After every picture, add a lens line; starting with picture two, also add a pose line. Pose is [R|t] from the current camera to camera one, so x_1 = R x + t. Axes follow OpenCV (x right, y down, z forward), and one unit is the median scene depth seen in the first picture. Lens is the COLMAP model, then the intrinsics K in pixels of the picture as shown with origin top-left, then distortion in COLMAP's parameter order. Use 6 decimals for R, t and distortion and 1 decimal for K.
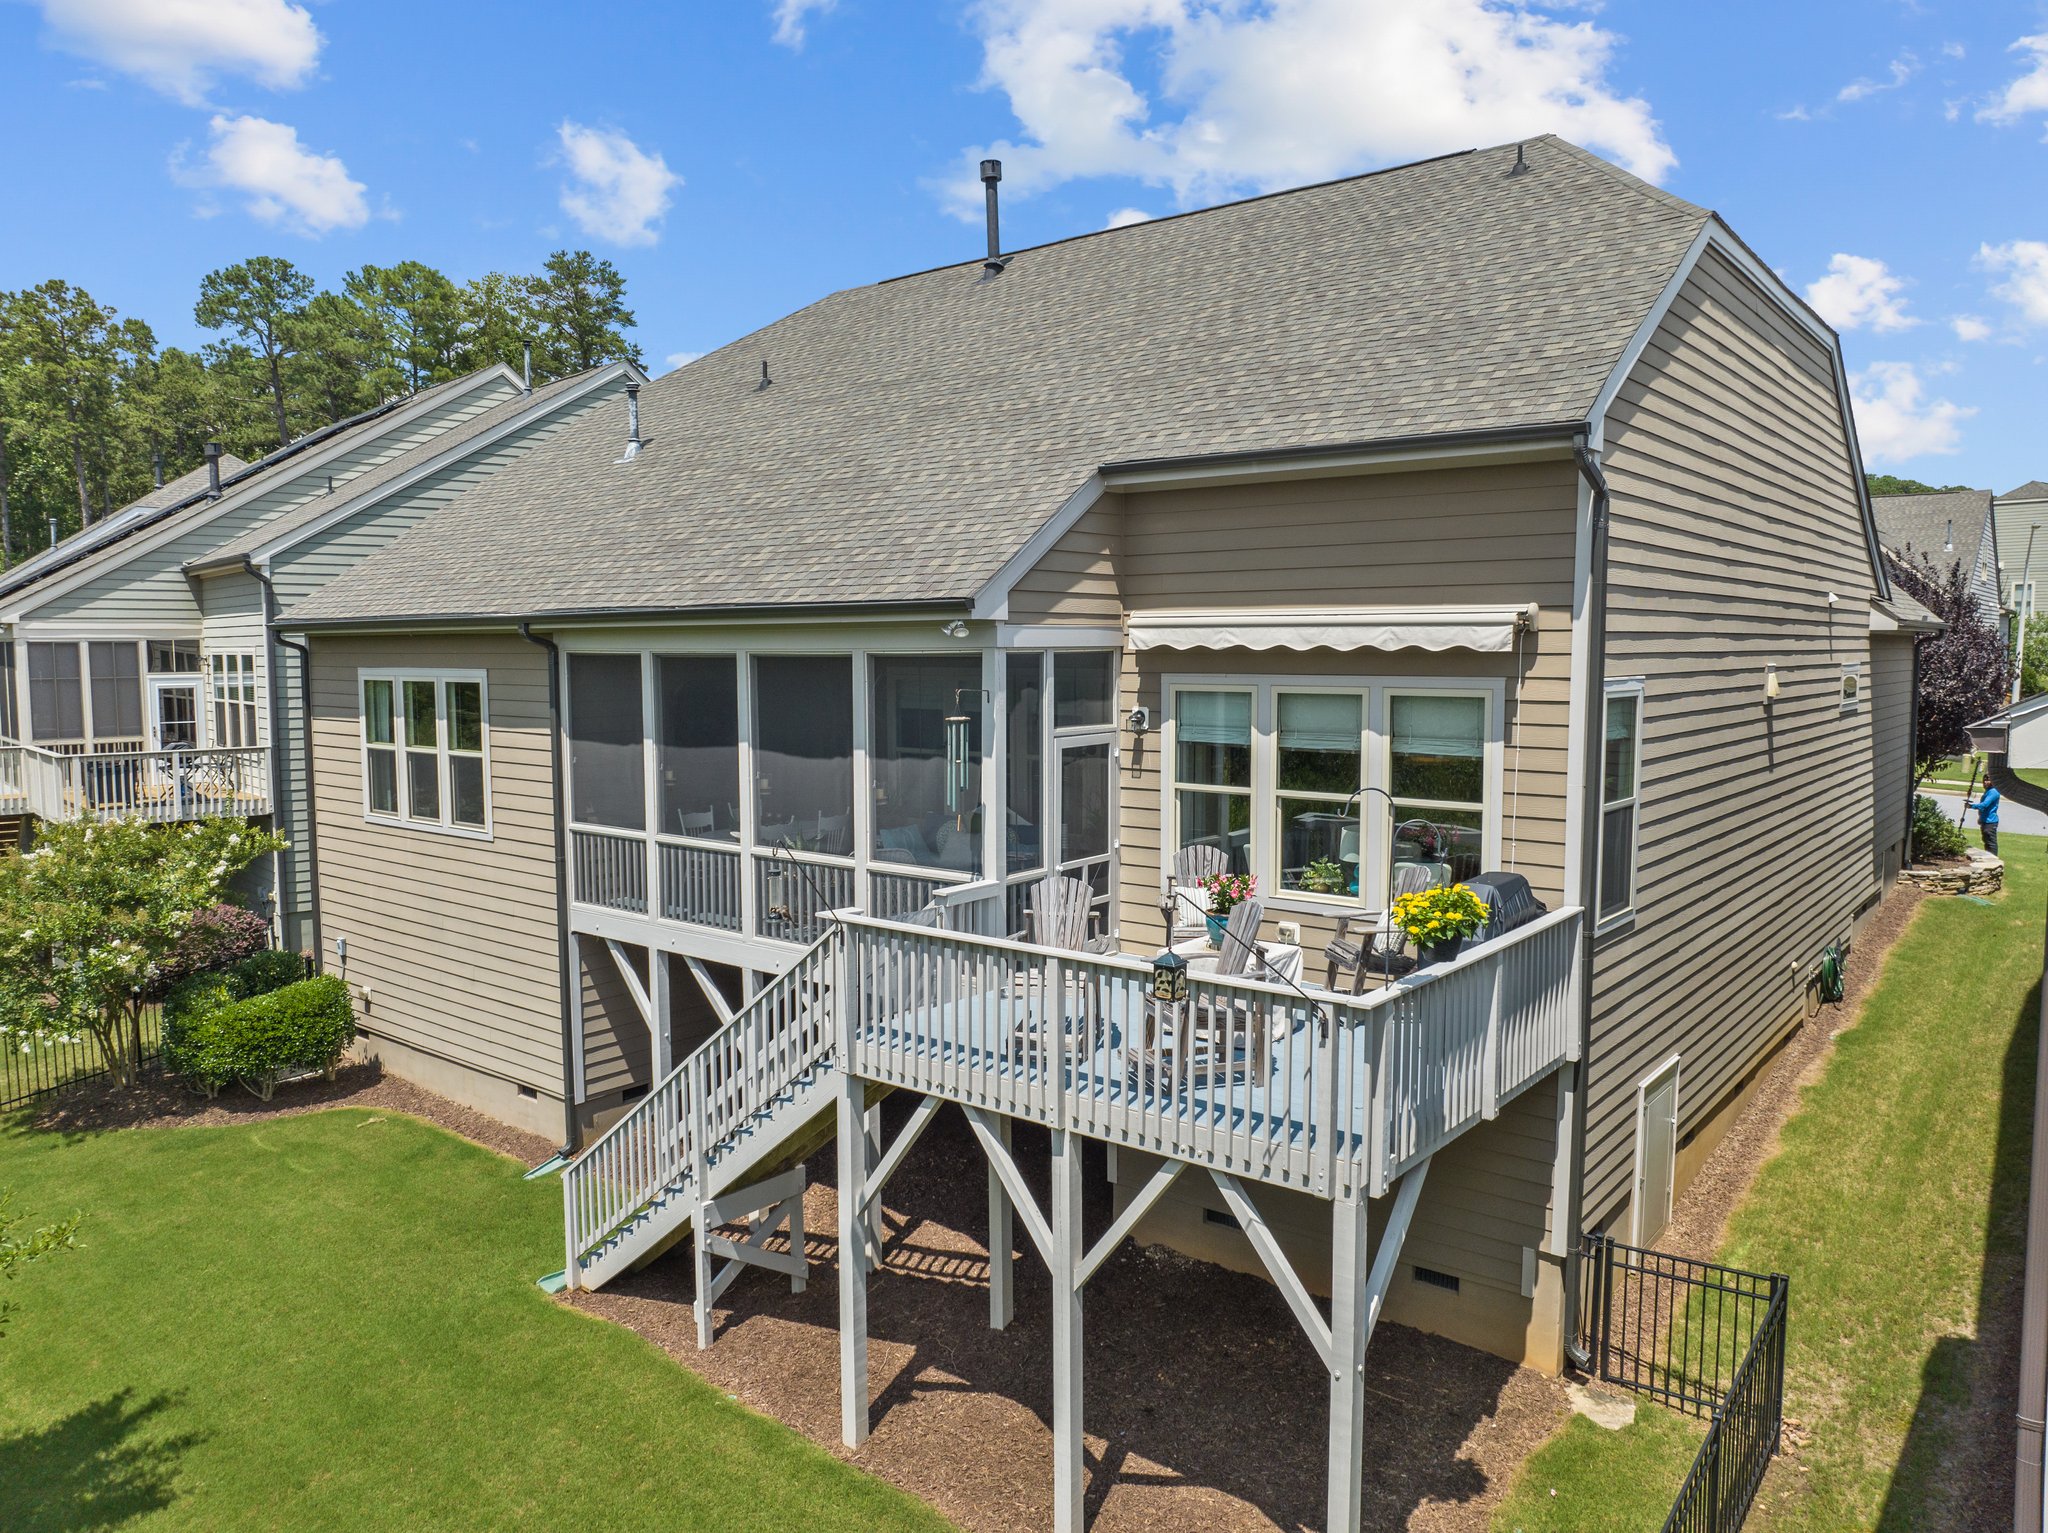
lens RADIAL K [[1431.6, 0, 1036.0], [0, 1431.6, 776.1], [0, 0, 1]] dist [-0.022537, -0.024063]
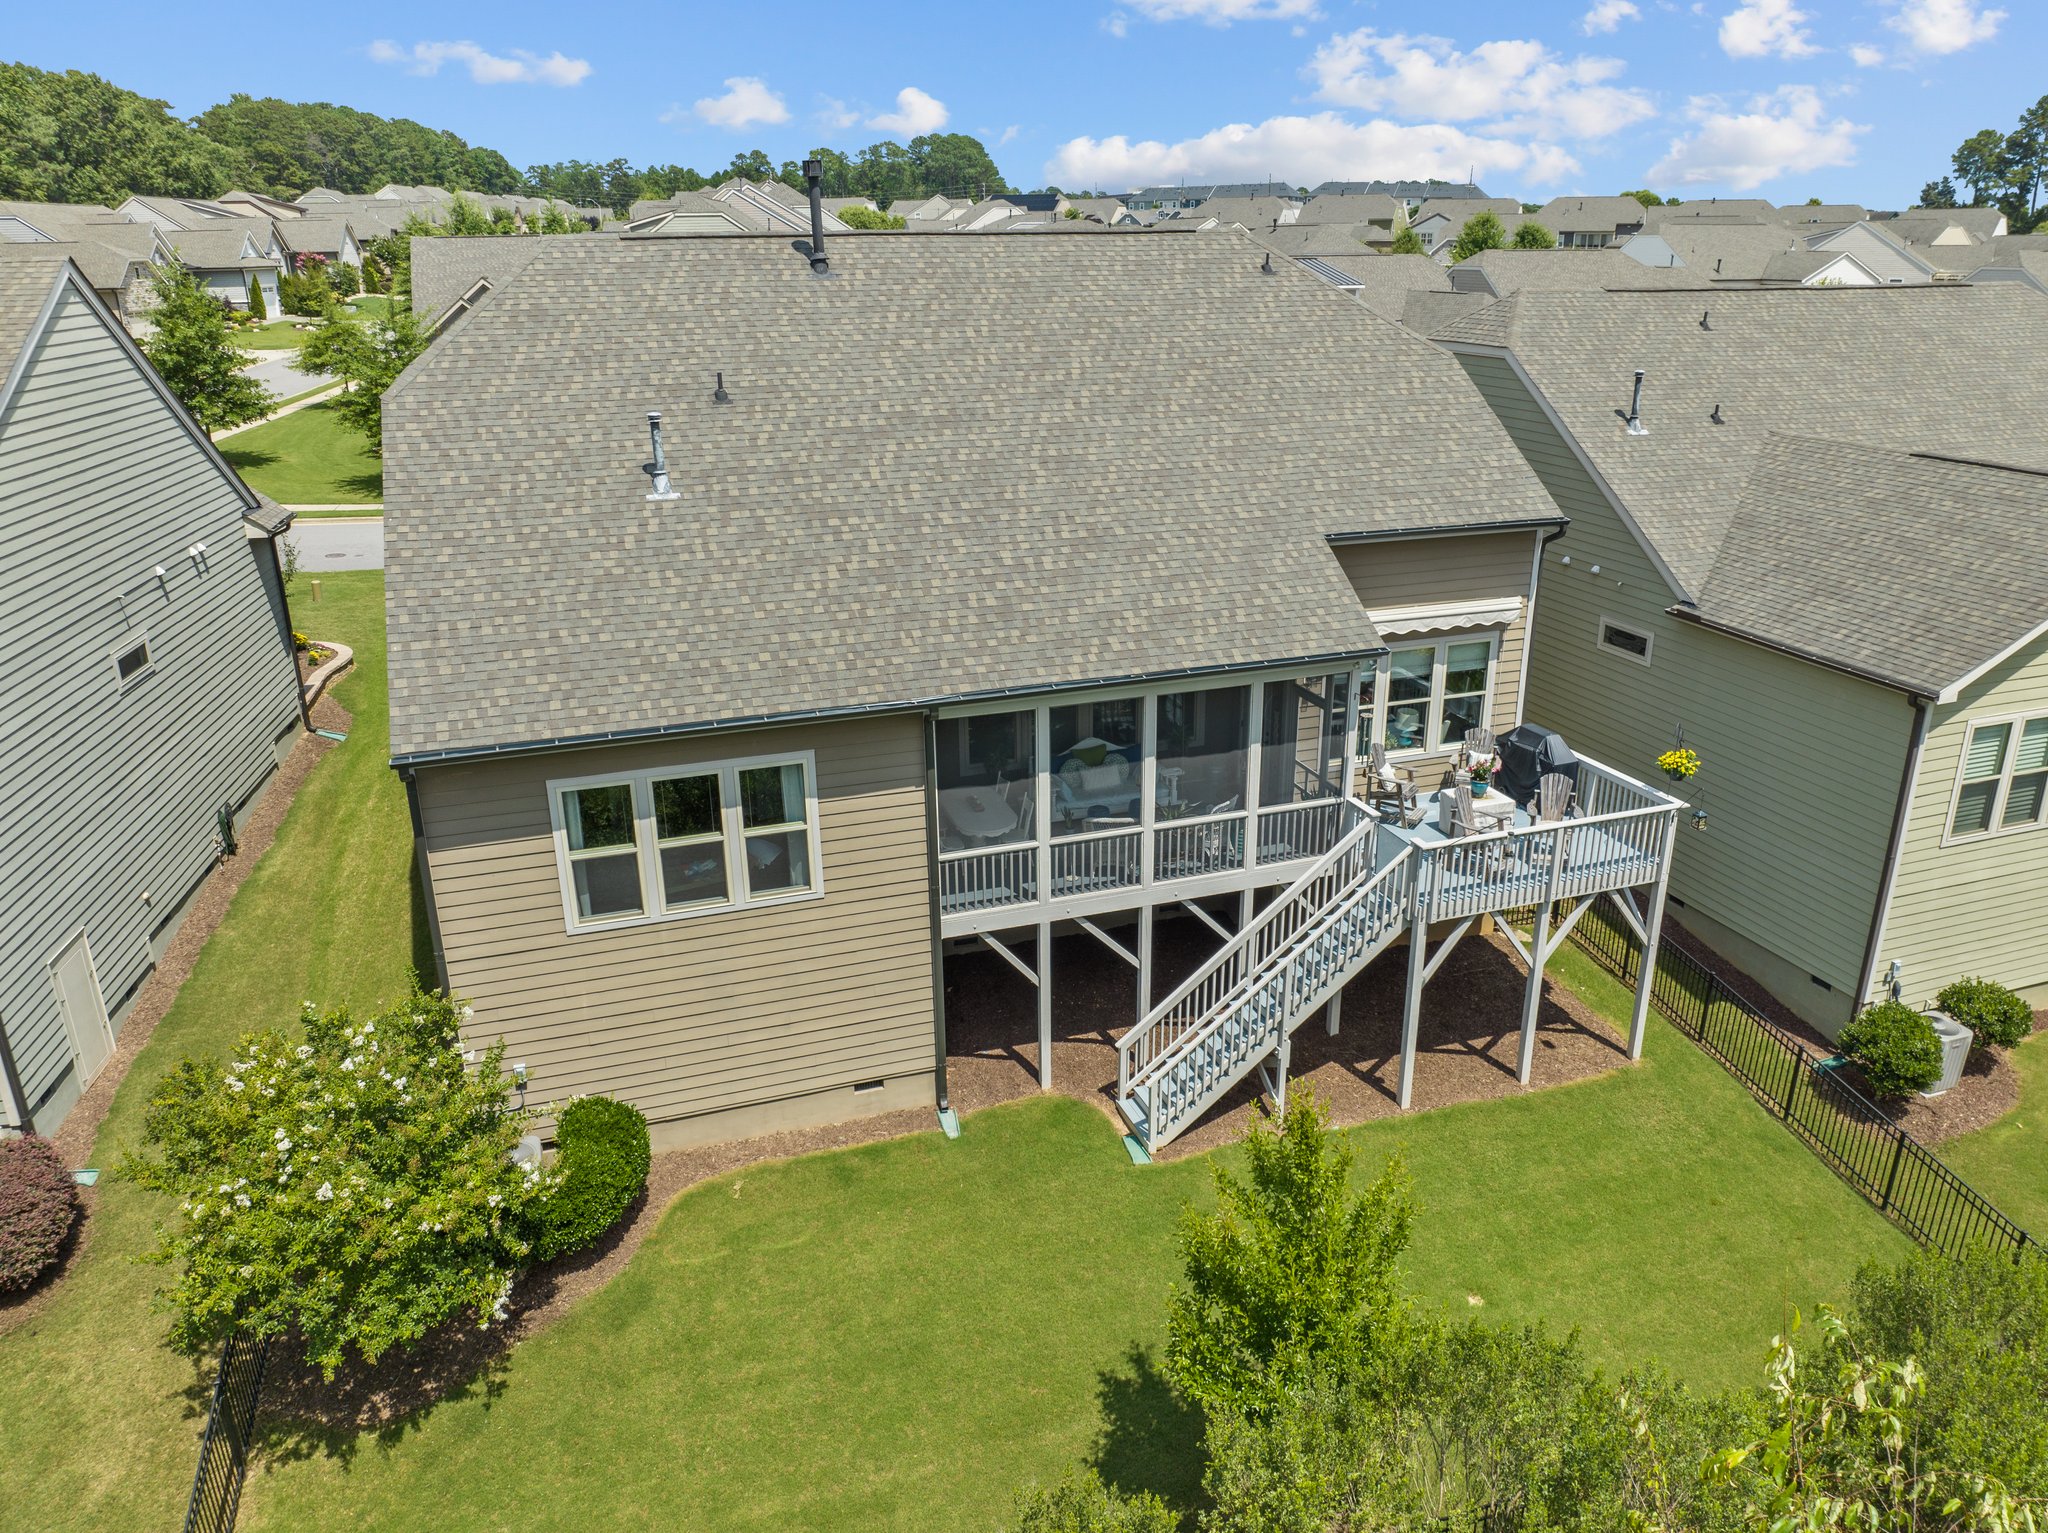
lens RADIAL K [[1431.6, 0, 1036.0], [0, 1431.6, 776.1], [0, 0, 1]] dist [-0.022537, -0.024063]
pose [[0.521494, -0.297944, 0.799546, -1.211162], [0.085352, 0.950569, 0.298552, -0.376187], [-0.848976, -0.087451, 0.521146, 0.315861]]
